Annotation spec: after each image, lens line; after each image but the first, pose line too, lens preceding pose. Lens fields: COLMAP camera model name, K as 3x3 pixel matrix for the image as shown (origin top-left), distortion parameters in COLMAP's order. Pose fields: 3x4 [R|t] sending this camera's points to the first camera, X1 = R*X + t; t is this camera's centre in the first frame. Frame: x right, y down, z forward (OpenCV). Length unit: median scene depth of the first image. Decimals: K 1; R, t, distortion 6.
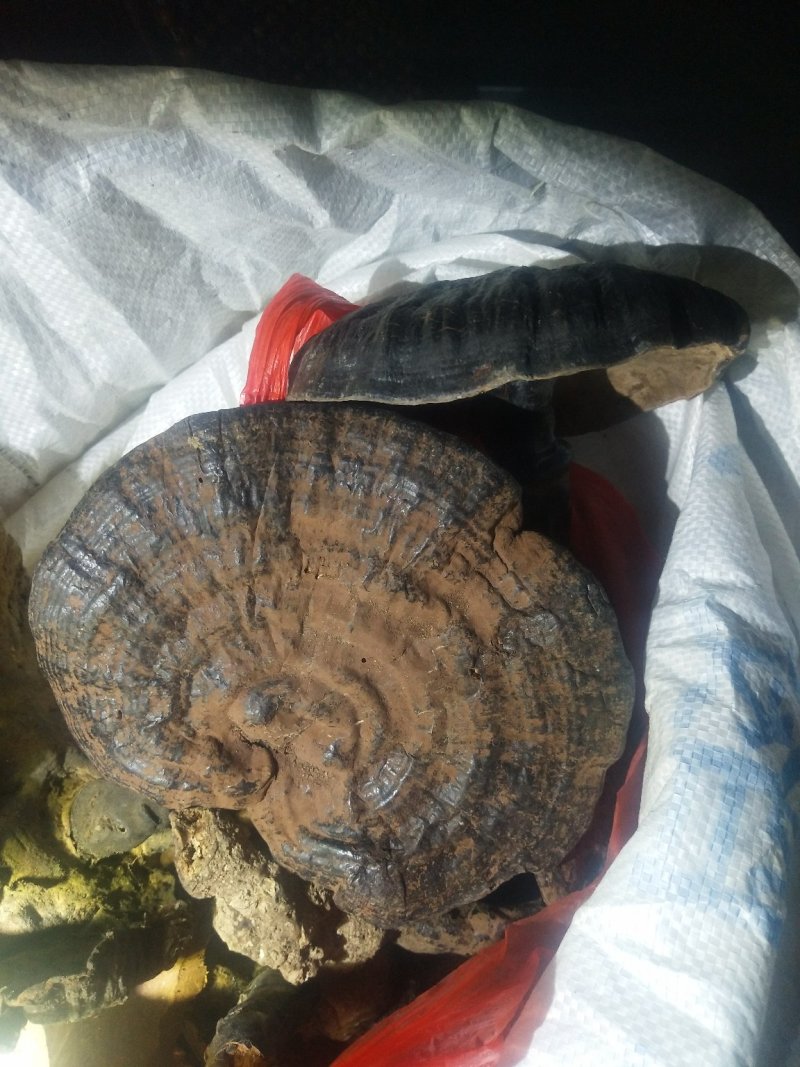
lens RADIAL K [[841.3, 0, 419.7], [0, 841.3, 524.1], [0, 0, 1]] dist [0.014972, -0.093027]
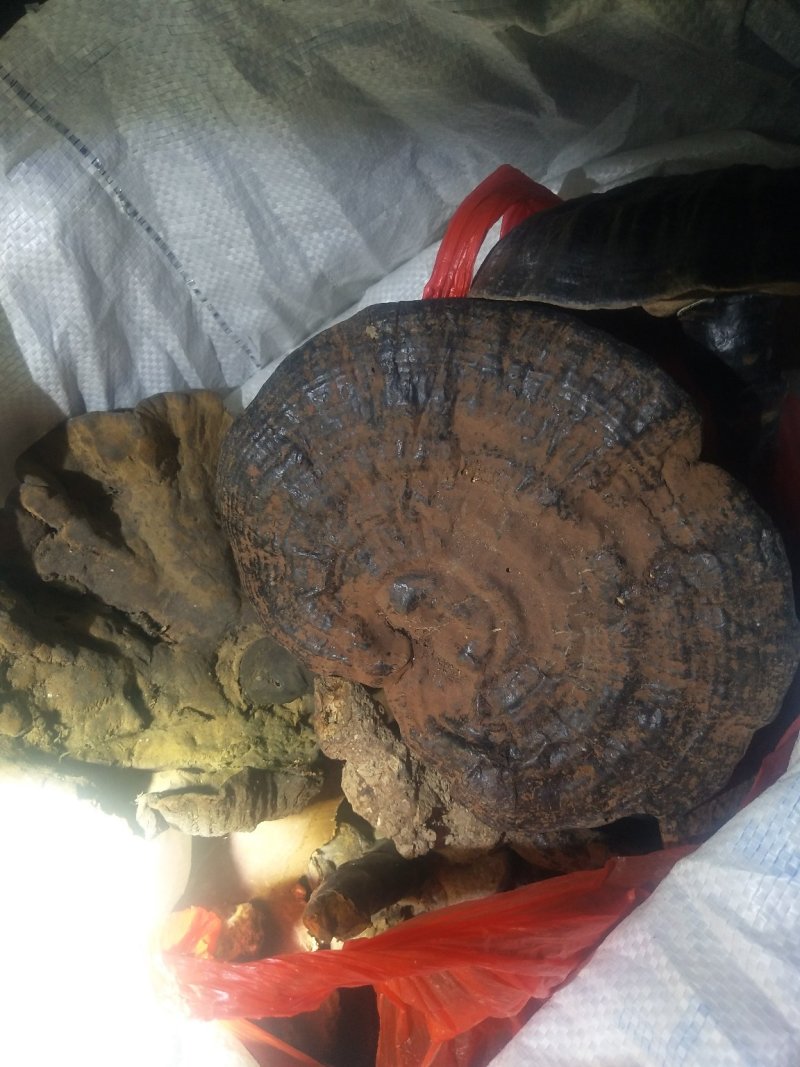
lens RADIAL K [[841.3, 0, 403.7], [0, 841.3, 543.8], [0, 0, 1]] dist [0.014972, -0.093027]
pose [[0.938412, 0.161299, -0.305559, 0.115483], [-0.125058, 0.982948, 0.134812, 0.012443], [0.322093, -0.088297, 0.942581, 0.023609]]
